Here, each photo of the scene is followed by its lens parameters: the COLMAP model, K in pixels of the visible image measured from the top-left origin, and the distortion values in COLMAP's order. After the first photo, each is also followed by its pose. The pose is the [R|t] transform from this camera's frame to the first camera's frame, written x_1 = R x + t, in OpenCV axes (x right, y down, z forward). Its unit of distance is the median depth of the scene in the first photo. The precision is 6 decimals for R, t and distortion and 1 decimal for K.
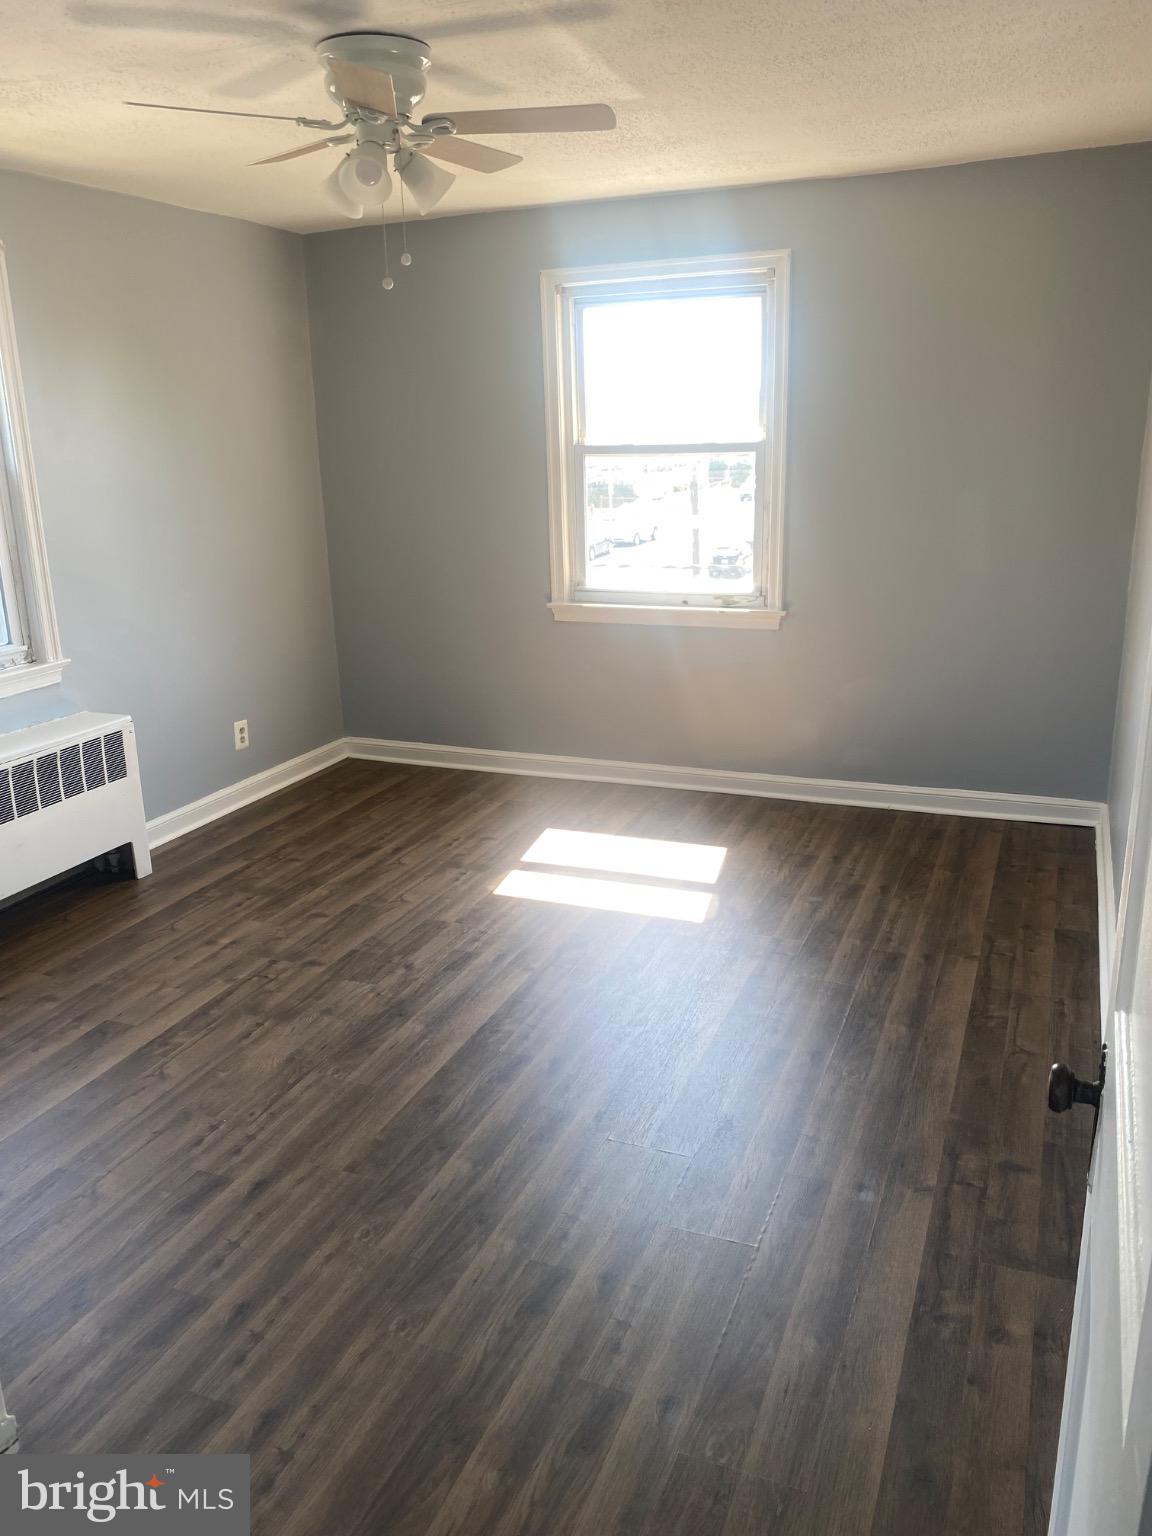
lens RADIAL K [[1182.3, 0, 575.7], [0, 1182.3, 766.9], [0, 0, 1]] dist [-0.004612, 0.000715]
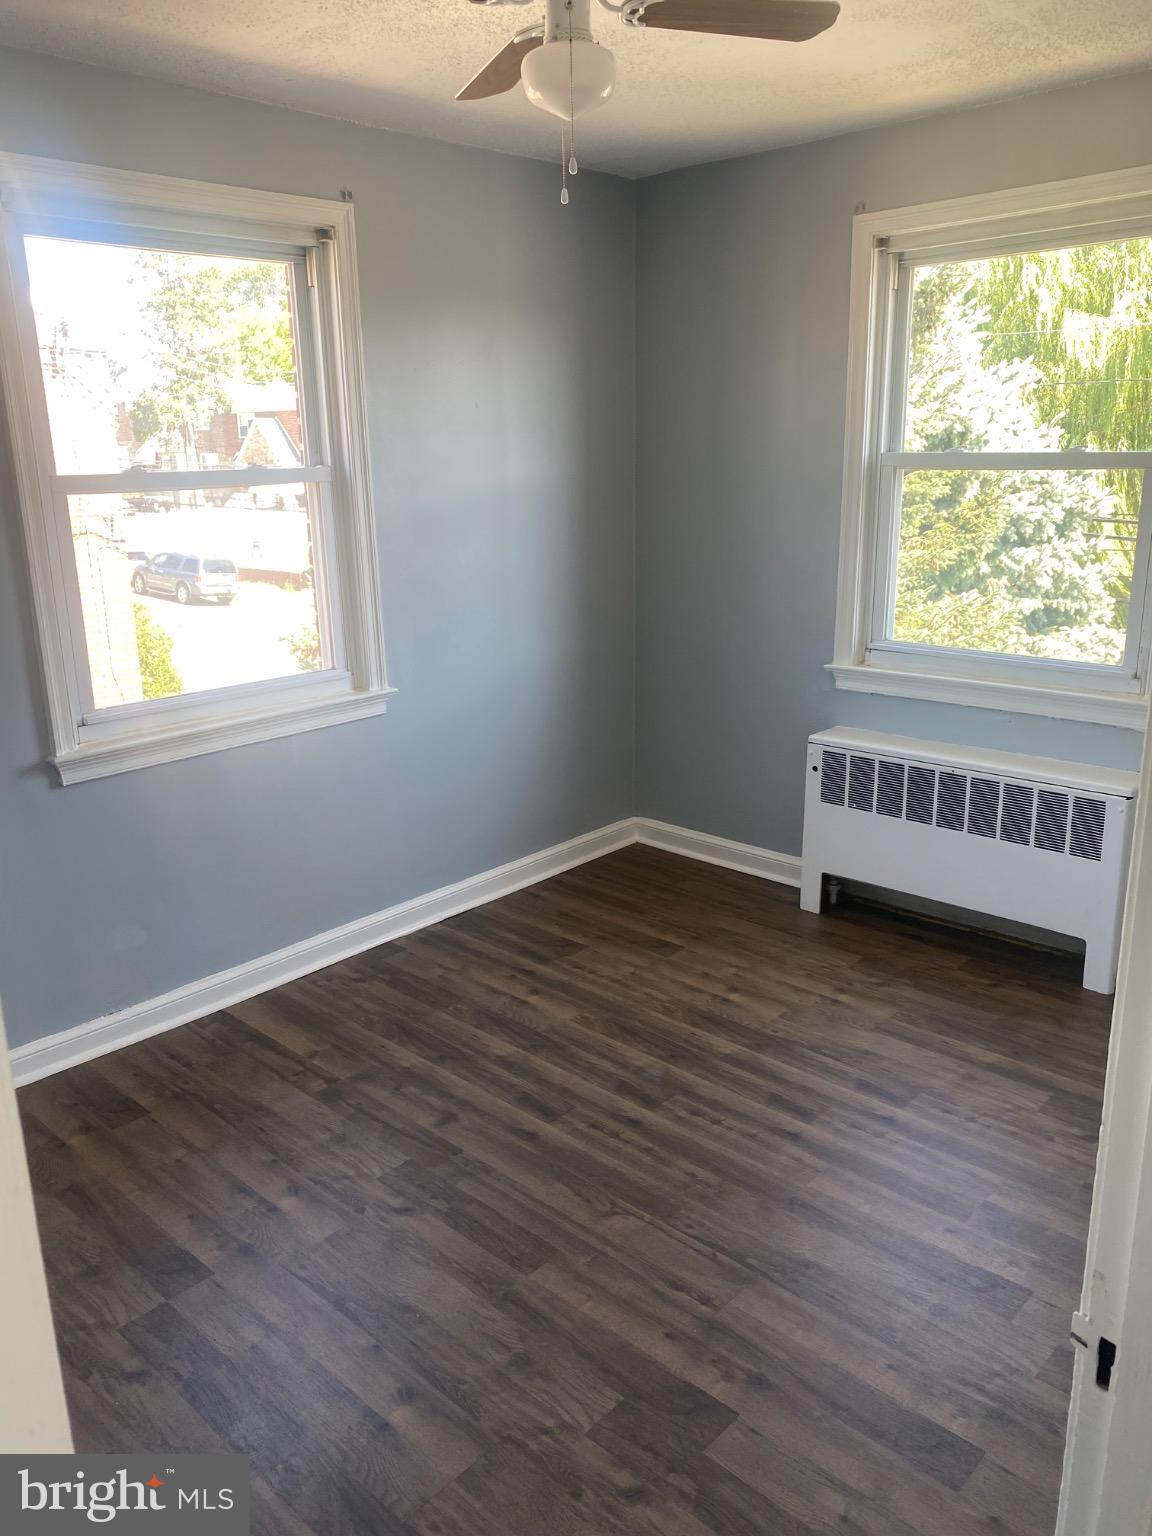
lens RADIAL K [[1182.3, 0, 578.2], [0, 1182.3, 766.2], [0, 0, 1]] dist [-0.004612, 0.000715]
pose [[-0.351711, 0.295282, -0.888318, 0.403972], [-0.230981, 0.892231, 0.388035, -0.272330], [0.907164, 0.341661, -0.245603, 0.893650]]
